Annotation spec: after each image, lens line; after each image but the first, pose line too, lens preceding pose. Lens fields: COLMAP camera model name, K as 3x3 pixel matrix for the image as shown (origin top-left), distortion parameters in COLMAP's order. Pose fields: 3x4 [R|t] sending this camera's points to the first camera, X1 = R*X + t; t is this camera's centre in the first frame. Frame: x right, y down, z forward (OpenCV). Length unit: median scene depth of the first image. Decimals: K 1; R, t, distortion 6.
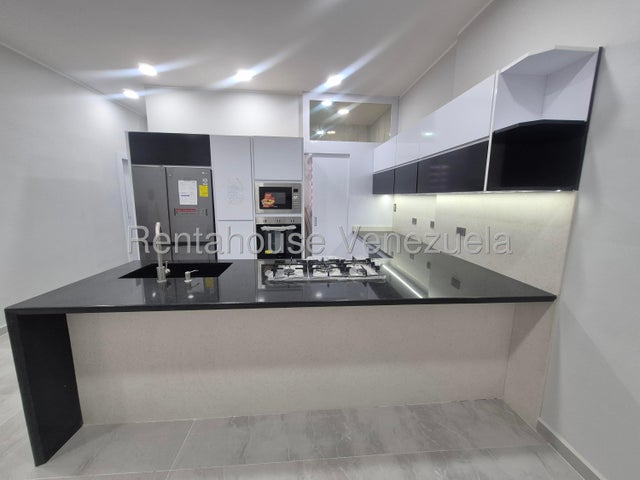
lens RADIAL K [[250.5, 0, 324.2], [0, 250.5, 238.1], [0, 0, 1]] dist [0.001994, 0.000345]
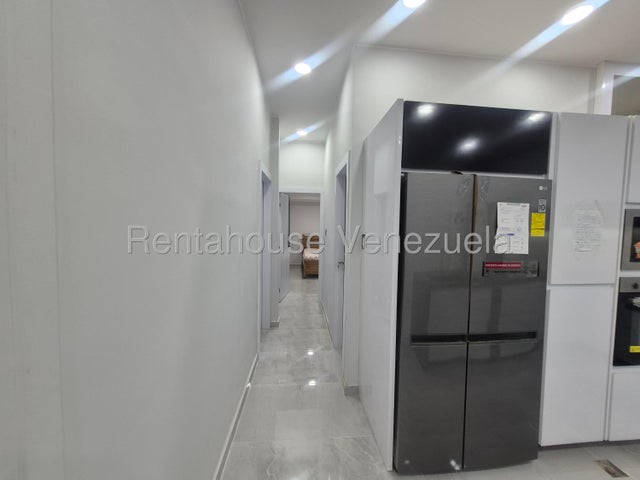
lens RADIAL K [[250.5, 0, 324.2], [0, 250.5, 238.1], [0, 0, 1]] dist [0.001994, 0.000345]
pose [[0.999944, 0.006015, 0.008723, -0.898174], [-0.005013, 0.993838, -0.110728, -0.109257], [-0.009336, 0.110678, 0.993812, 0.536388]]
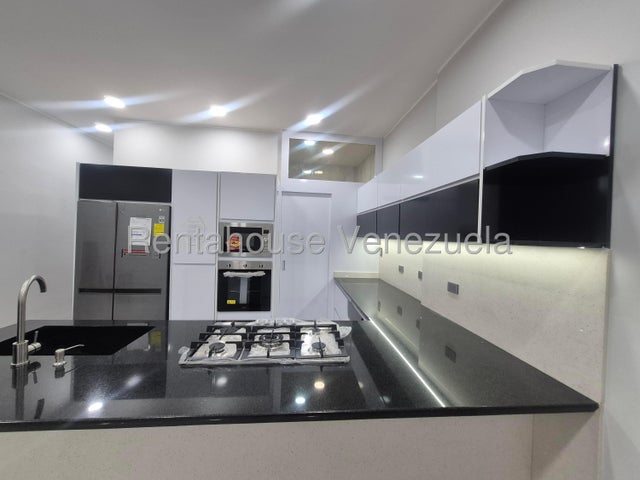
lens RADIAL K [[250.5, 0, 324.2], [0, 250.5, 238.1], [0, 0, 1]] dist [0.001994, 0.000345]
pose [[0.999700, 0.022231, 0.010280, 0.086267], [-0.020441, 0.988491, -0.149895, -0.041207], [-0.013494, 0.149640, 0.988648, 0.133463]]
